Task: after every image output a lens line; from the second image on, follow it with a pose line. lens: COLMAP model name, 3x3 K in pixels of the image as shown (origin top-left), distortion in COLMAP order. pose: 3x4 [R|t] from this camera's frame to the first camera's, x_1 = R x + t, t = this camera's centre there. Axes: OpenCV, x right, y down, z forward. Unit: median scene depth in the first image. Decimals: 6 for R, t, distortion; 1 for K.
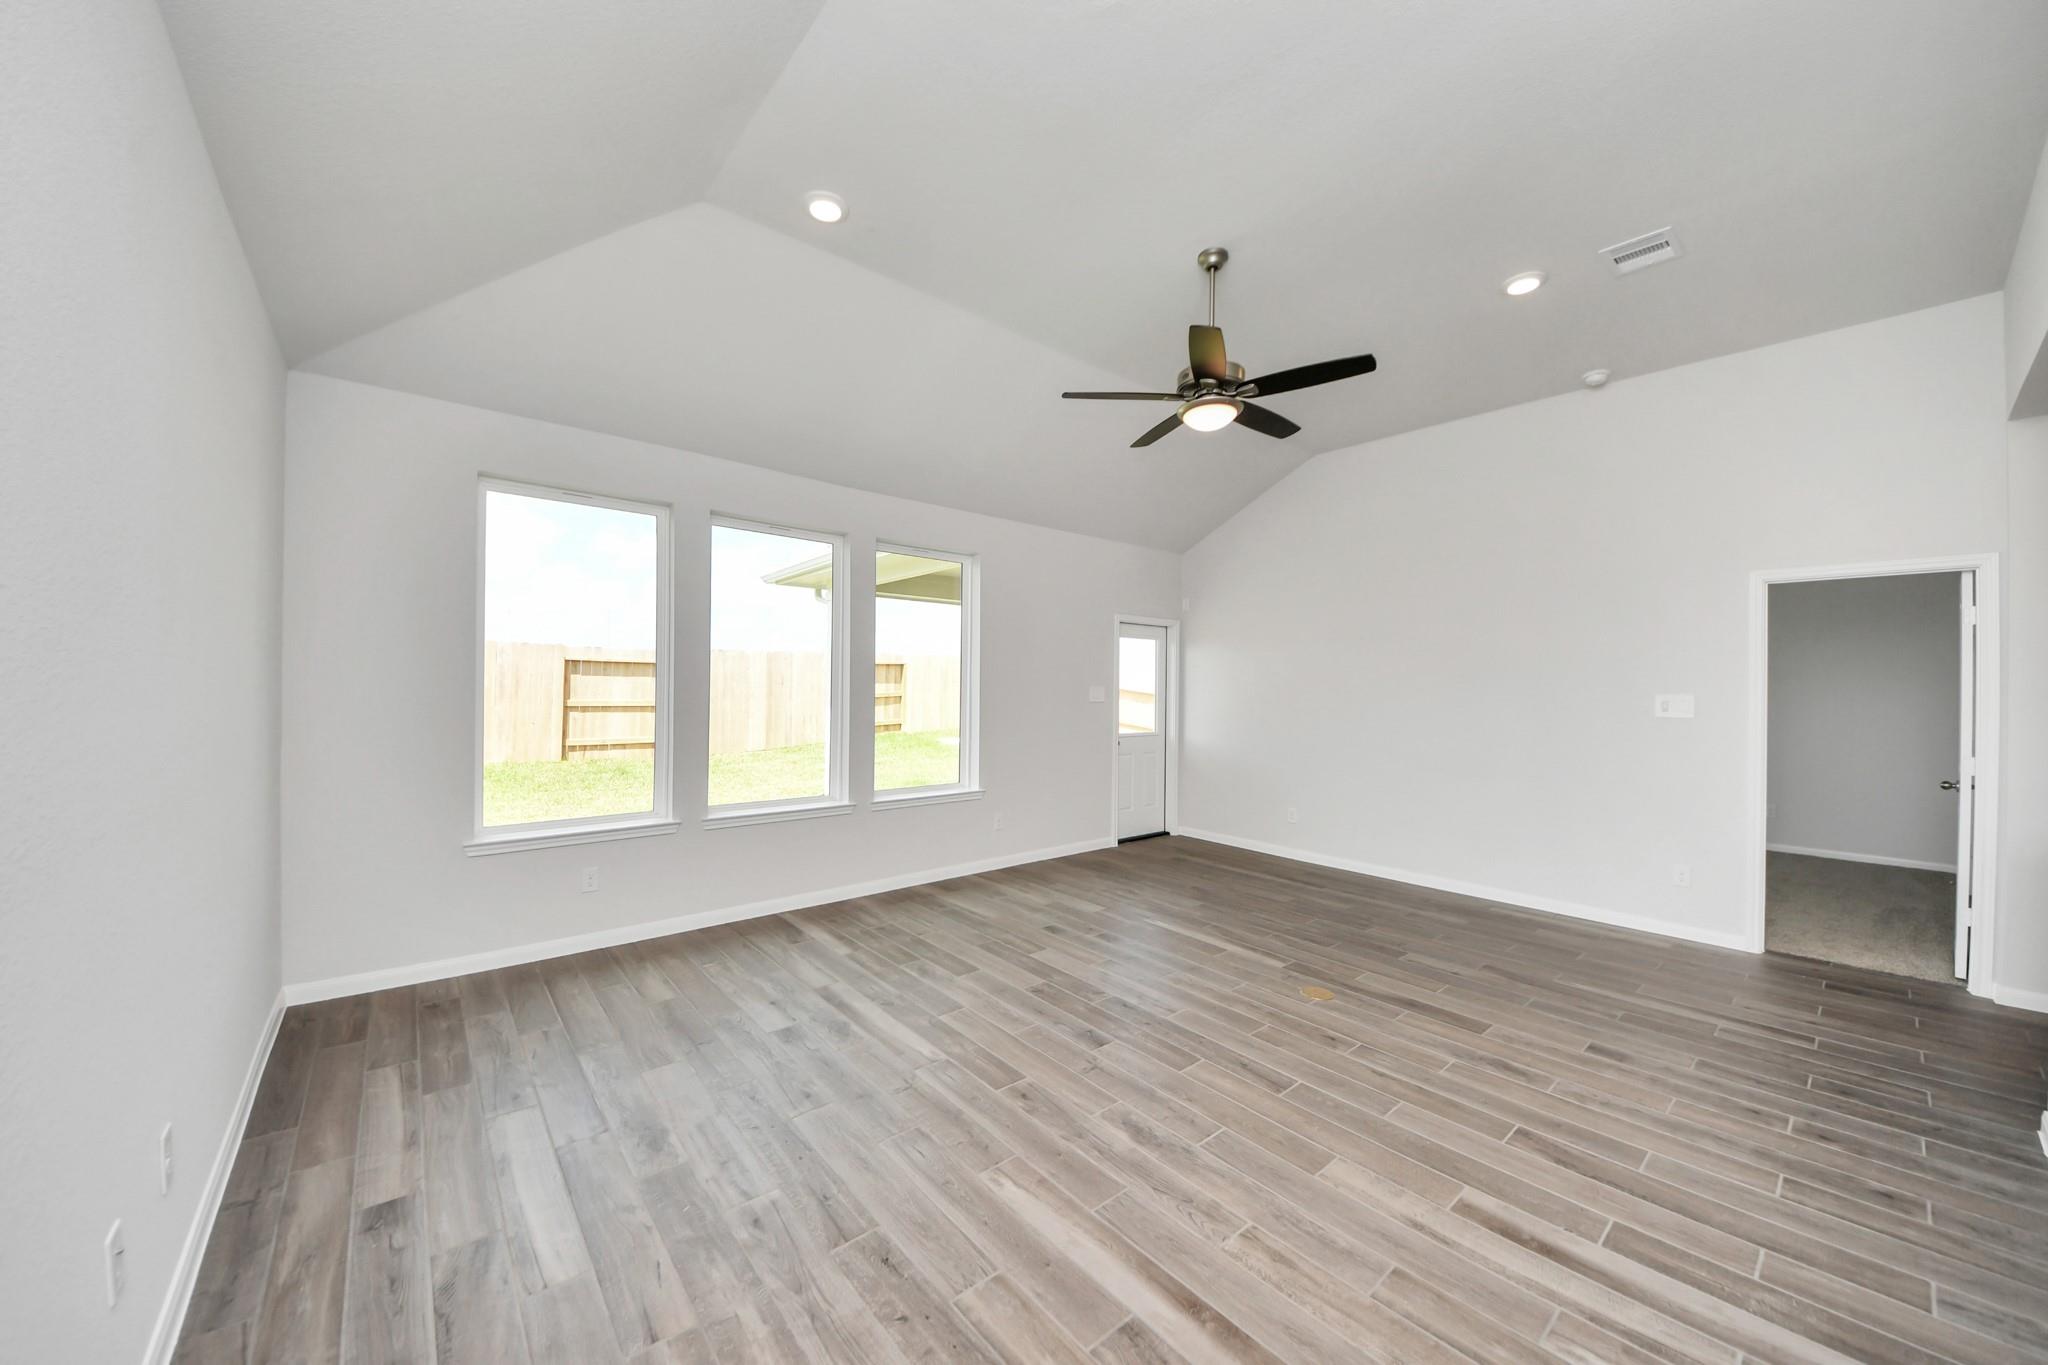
lens RADIAL K [[729.7, 0, 1015.3], [0, 729.7, 684.2], [0, 0, 1]] dist [0.008314, -0.008455]
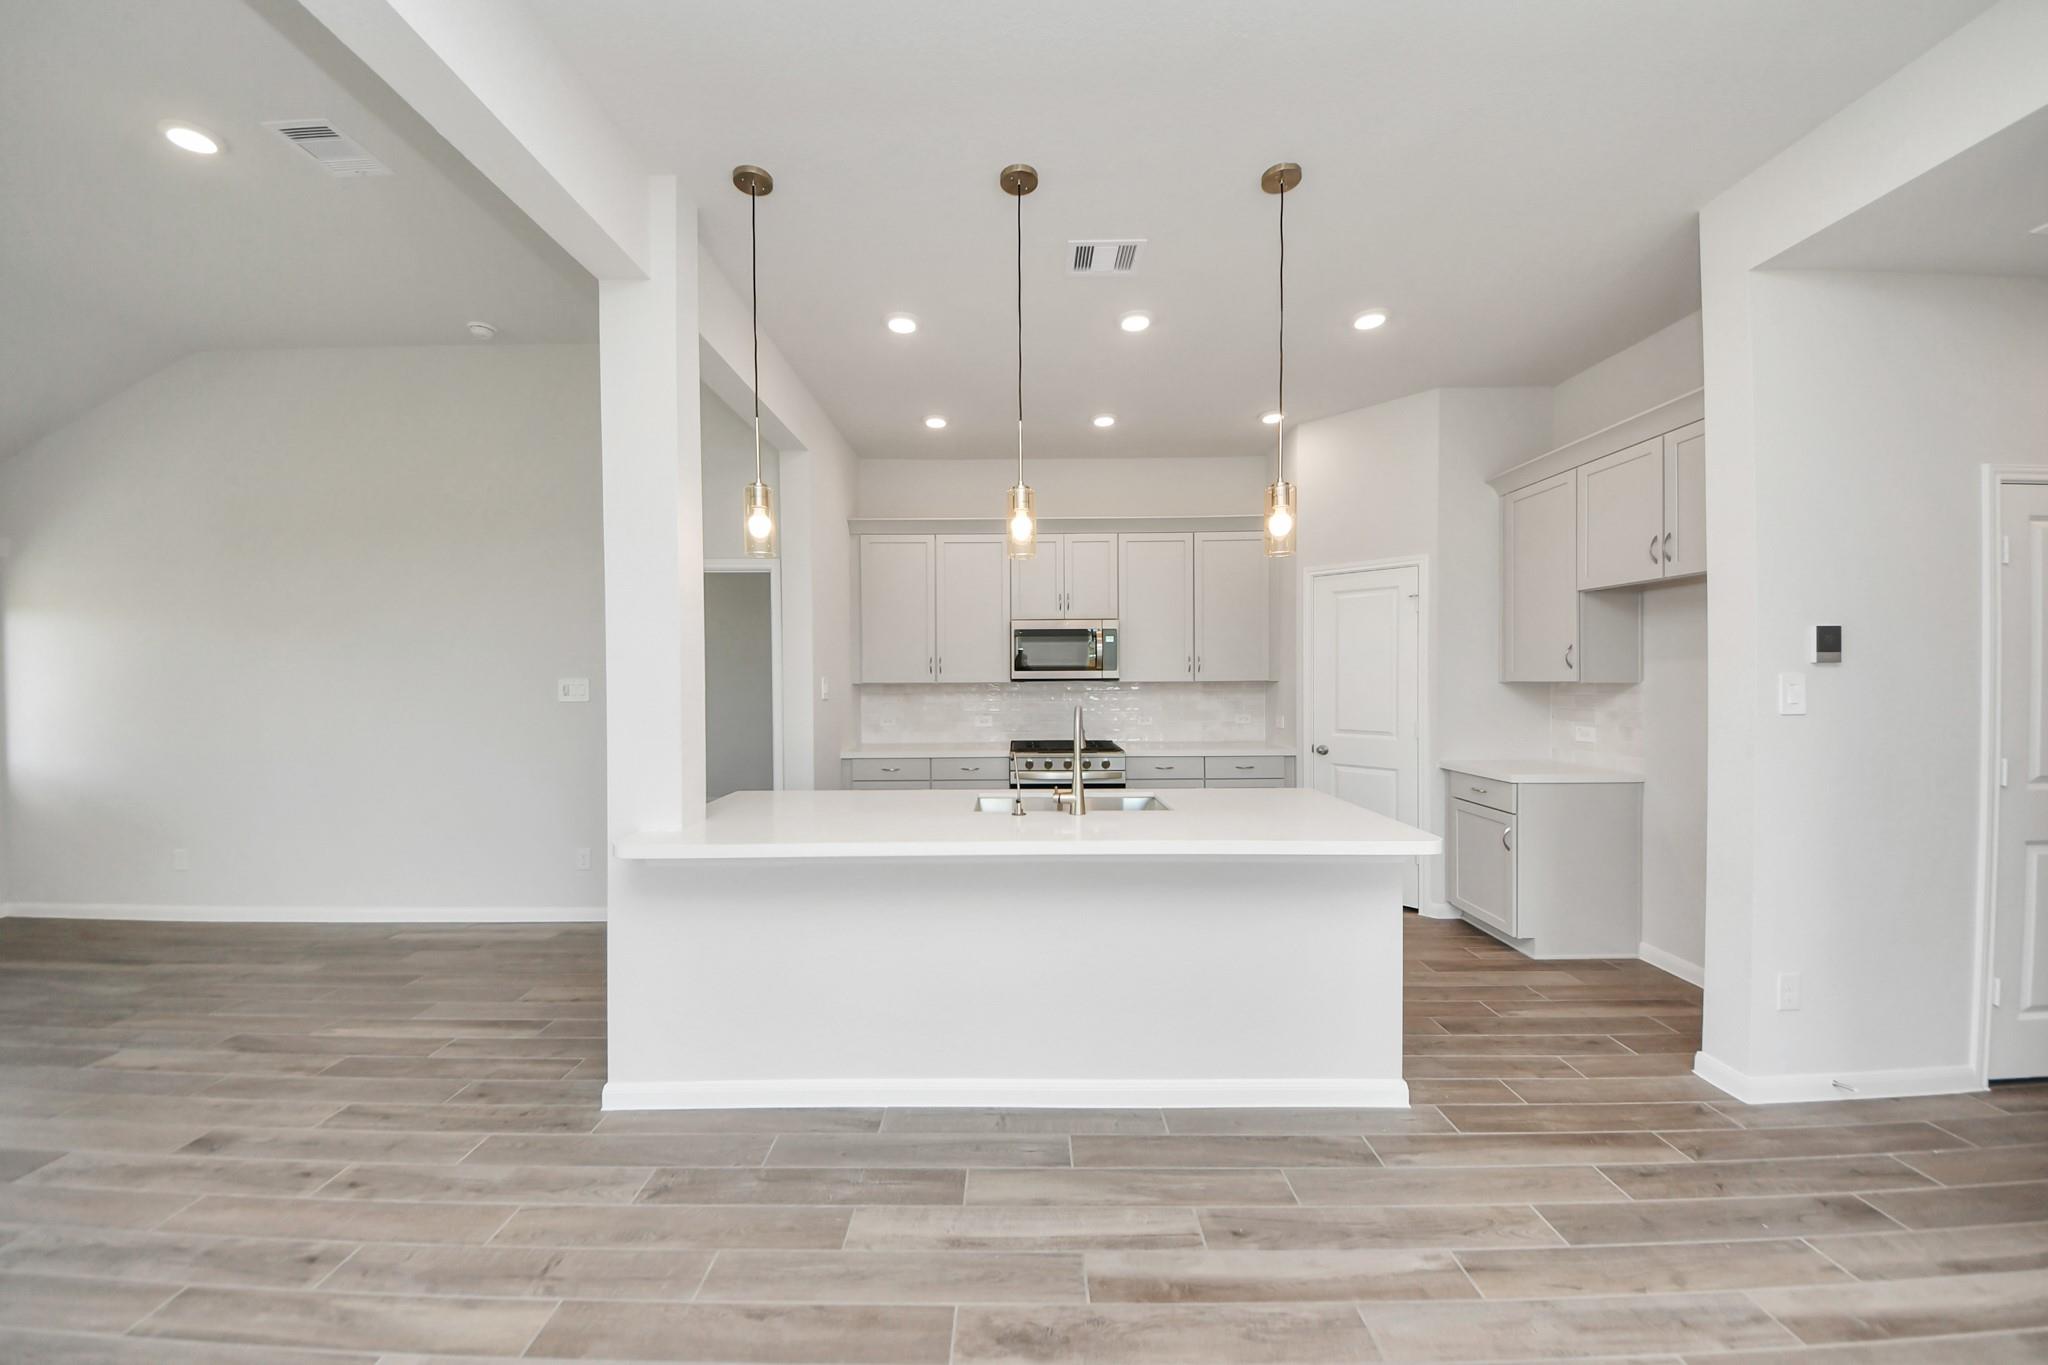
lens RADIAL K [[729.7, 0, 1014.6], [0, 729.7, 668.6], [0, 0, 1]] dist [0.008314, -0.008455]
pose [[0.639846, -0.007843, 0.768463, 0.562790], [0.016152, 0.999864, -0.003244, 0.016279], [-0.768333, 0.014488, 0.639886, -0.103033]]
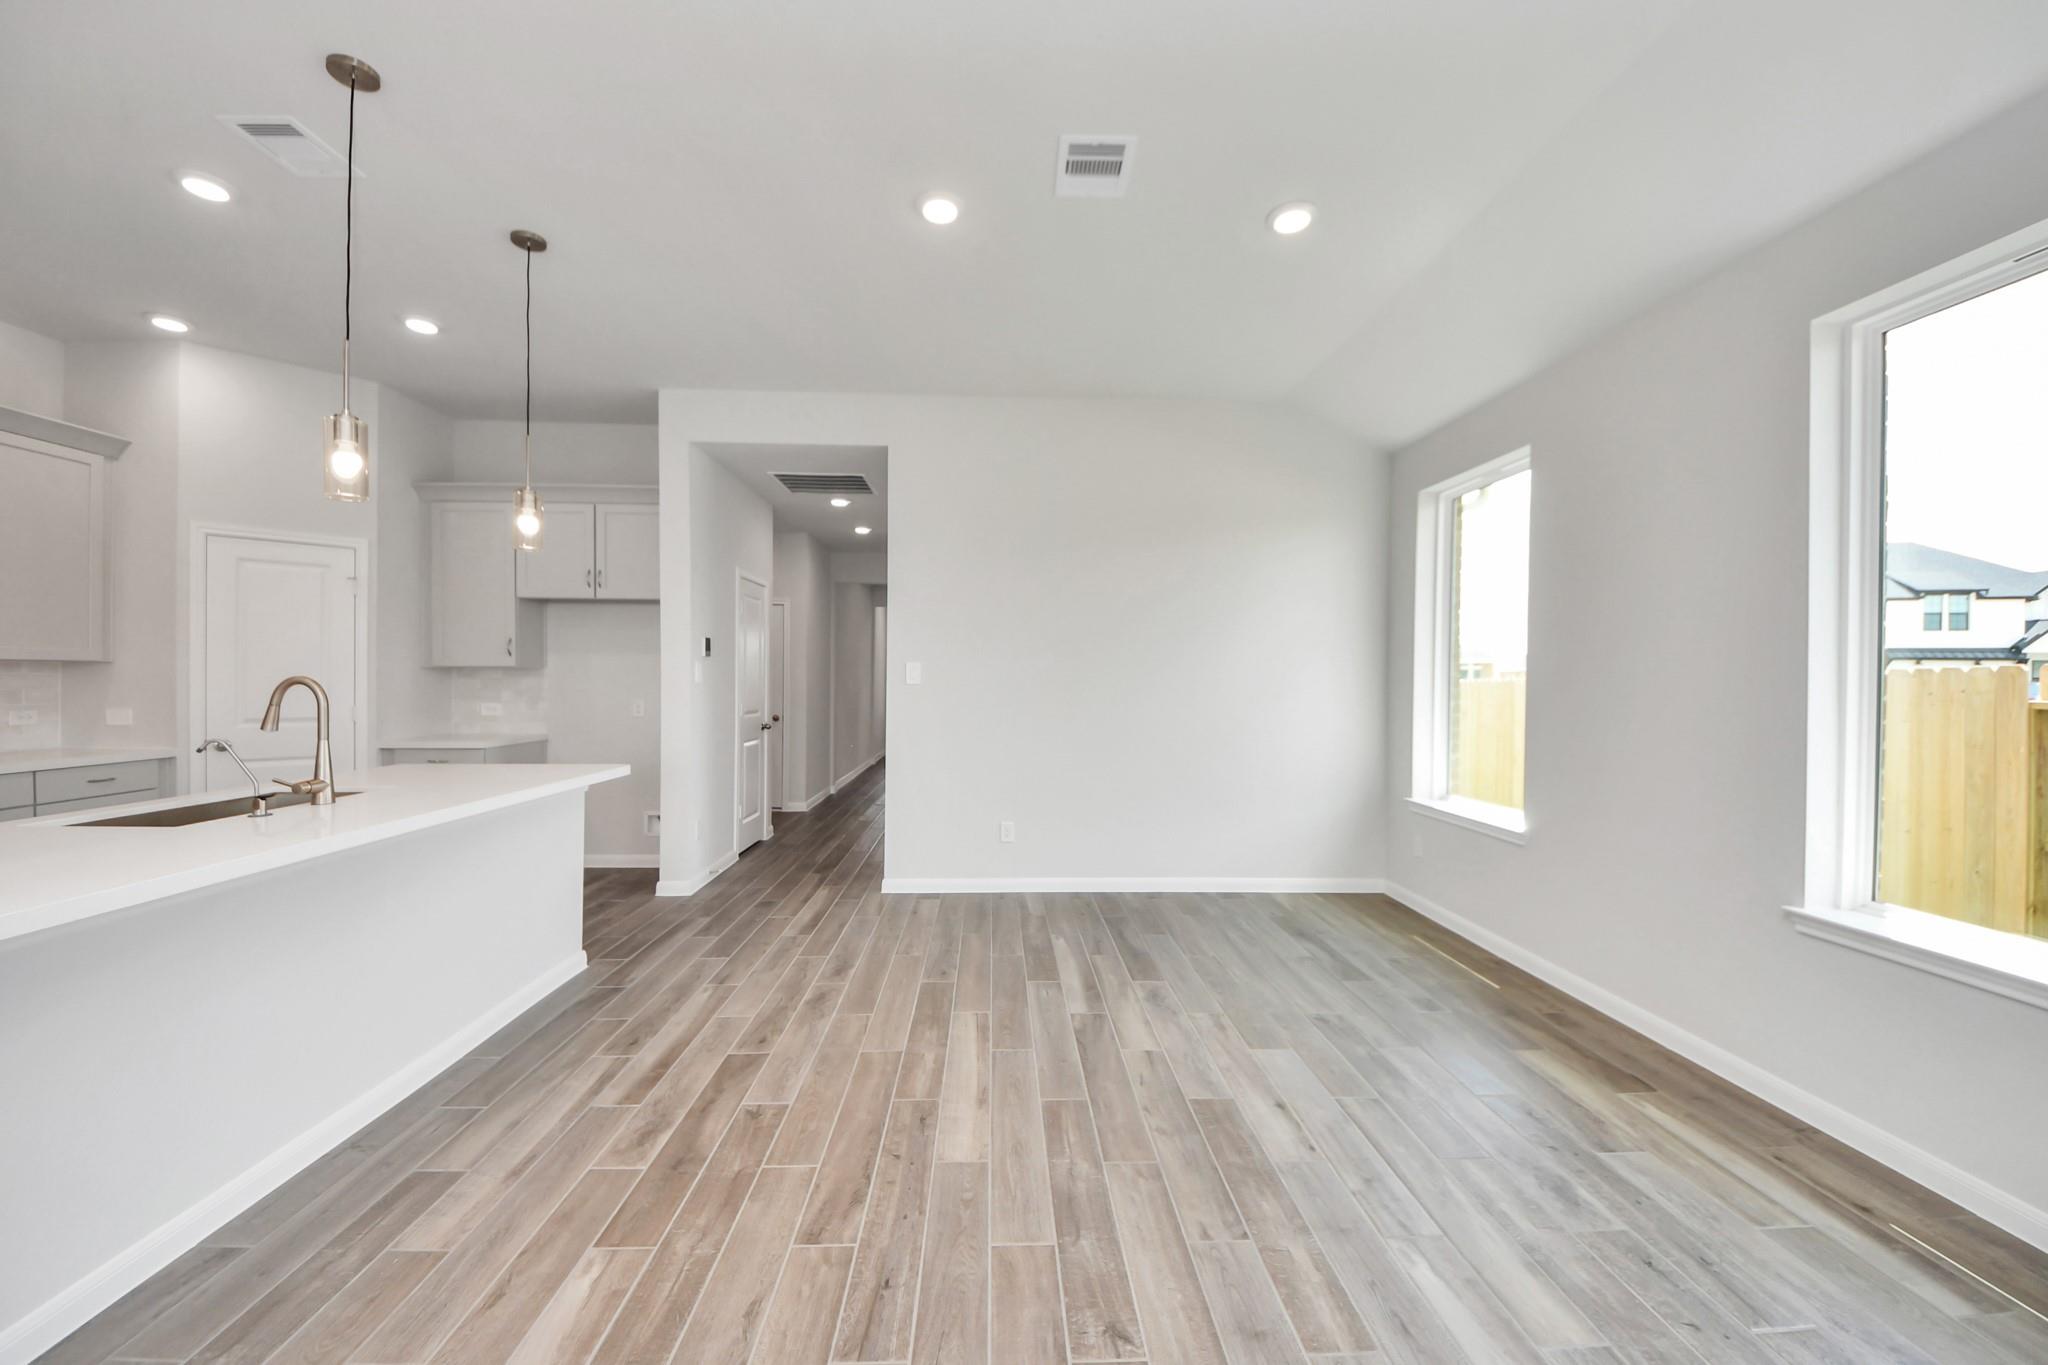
lens RADIAL K [[729.7, 0, 1010.5], [0, 729.7, 694.1], [0, 0, 1]] dist [0.008314, -0.008455]
pose [[-0.785570, -0.032081, 0.617940, 0.338761], [-0.016452, 0.999385, 0.030970, 0.035077], [-0.618554, 0.014163, -0.785615, 0.399459]]
